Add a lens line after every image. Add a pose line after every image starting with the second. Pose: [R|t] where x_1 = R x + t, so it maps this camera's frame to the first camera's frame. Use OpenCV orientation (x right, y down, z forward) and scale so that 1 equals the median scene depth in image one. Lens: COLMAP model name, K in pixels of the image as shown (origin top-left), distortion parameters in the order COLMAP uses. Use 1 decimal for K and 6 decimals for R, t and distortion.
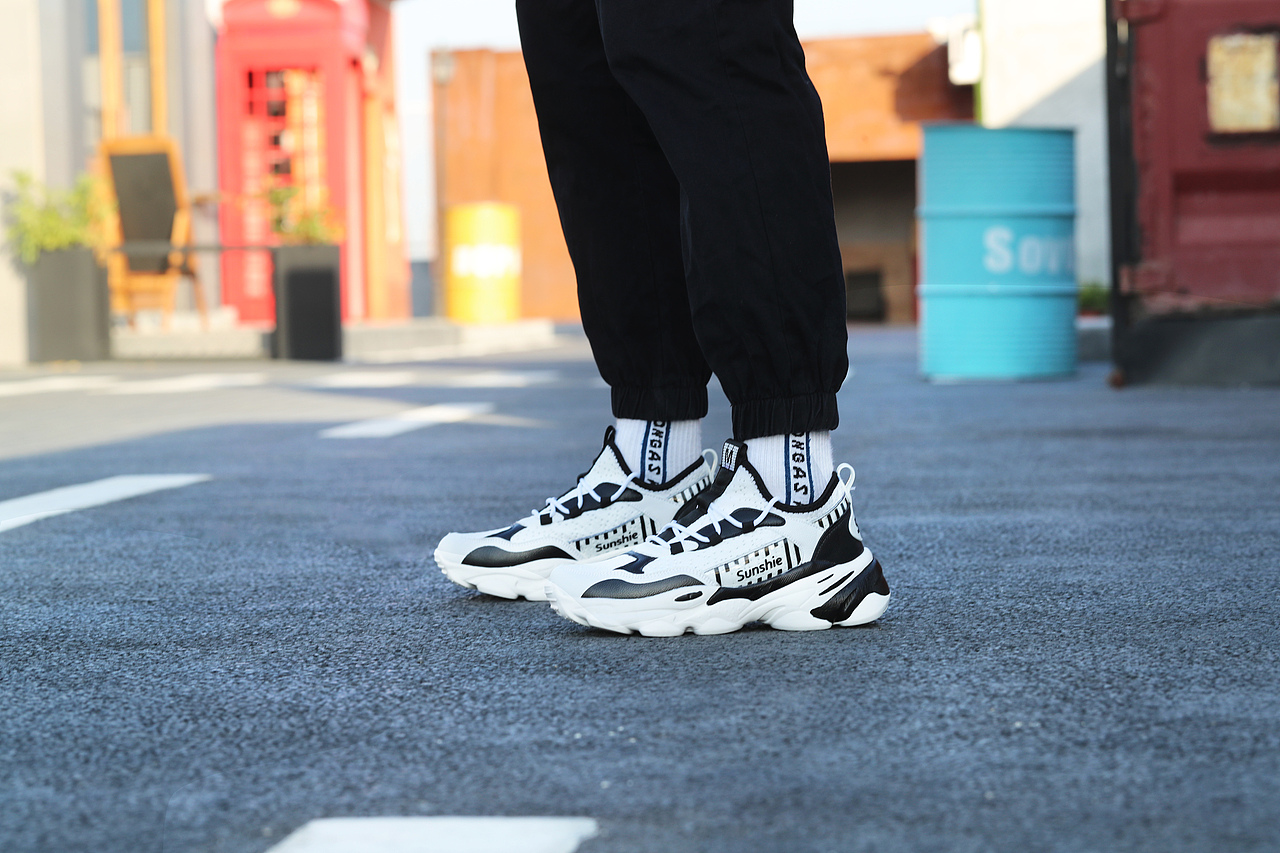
lens RADIAL K [[3410.0, 0, 636.8], [0, 3410.0, 427.6], [0, 0, 1]] dist [0.006444, 0.000000]
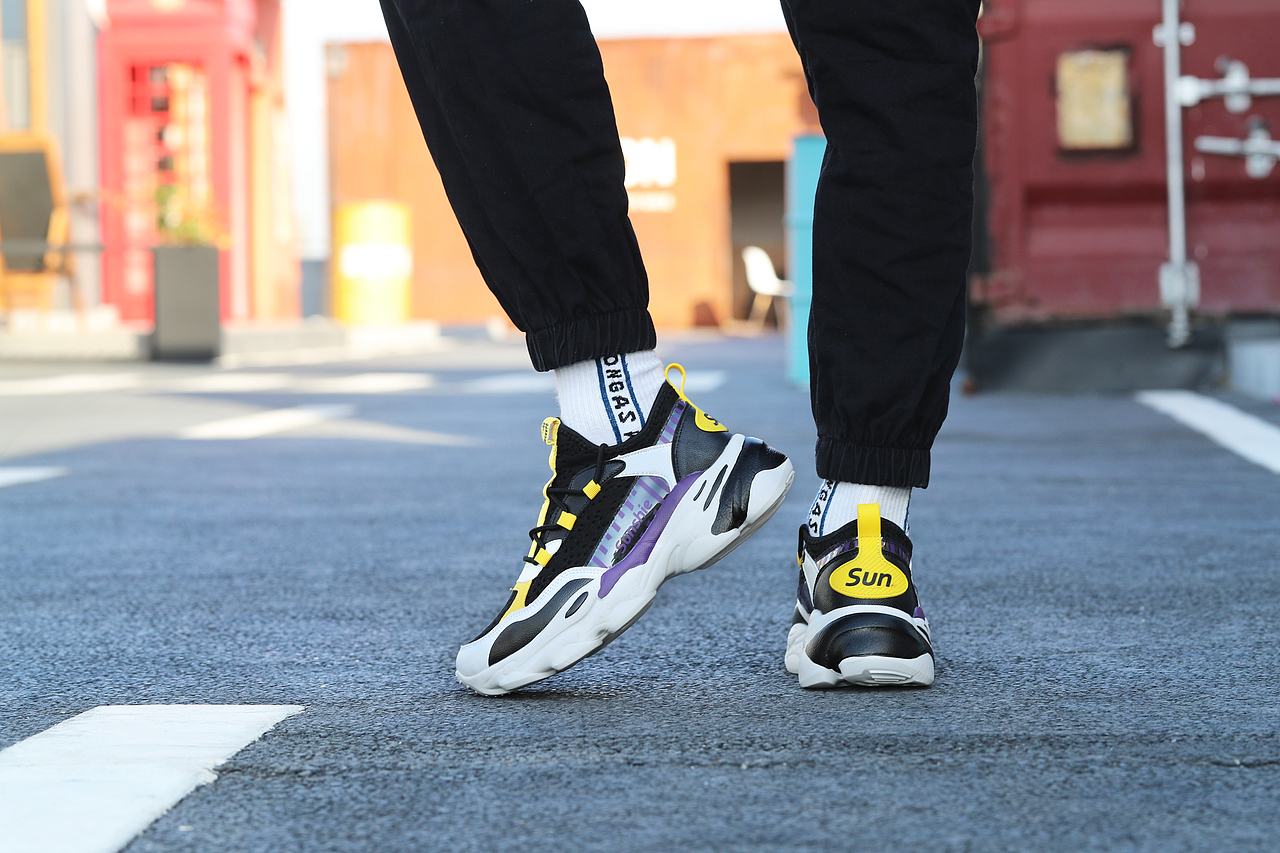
lens RADIAL K [[3676.8, 0, 643.2], [0, 3676.8, 424.2], [0, 0, 1]] dist [0.101030, 0.000000]
pose [[0.999755, 0.007086, 0.020964, 0.020033], [-0.007020, 0.999970, -0.003245, 0.001241], [-0.020987, 0.003097, 0.999775, -0.105324]]
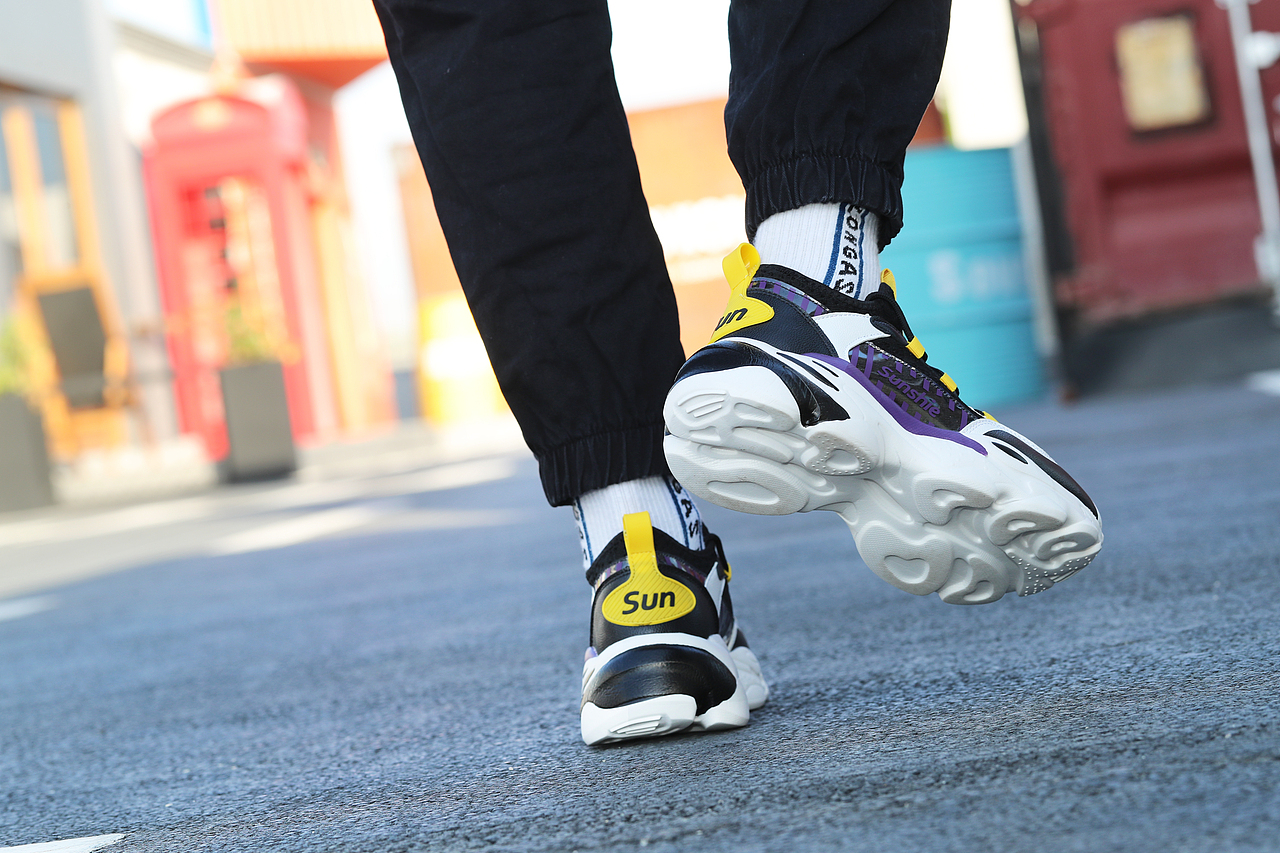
lens RADIAL K [[3676.8, 0, 638.1], [0, 3676.8, 428.5], [0, 0, 1]] dist [0.101030, 0.000000]
pose [[0.992382, -0.121767, -0.018736, 0.039537], [0.121239, 0.992252, -0.027143, 0.008504], [0.021896, 0.024665, 0.999456, -0.035724]]
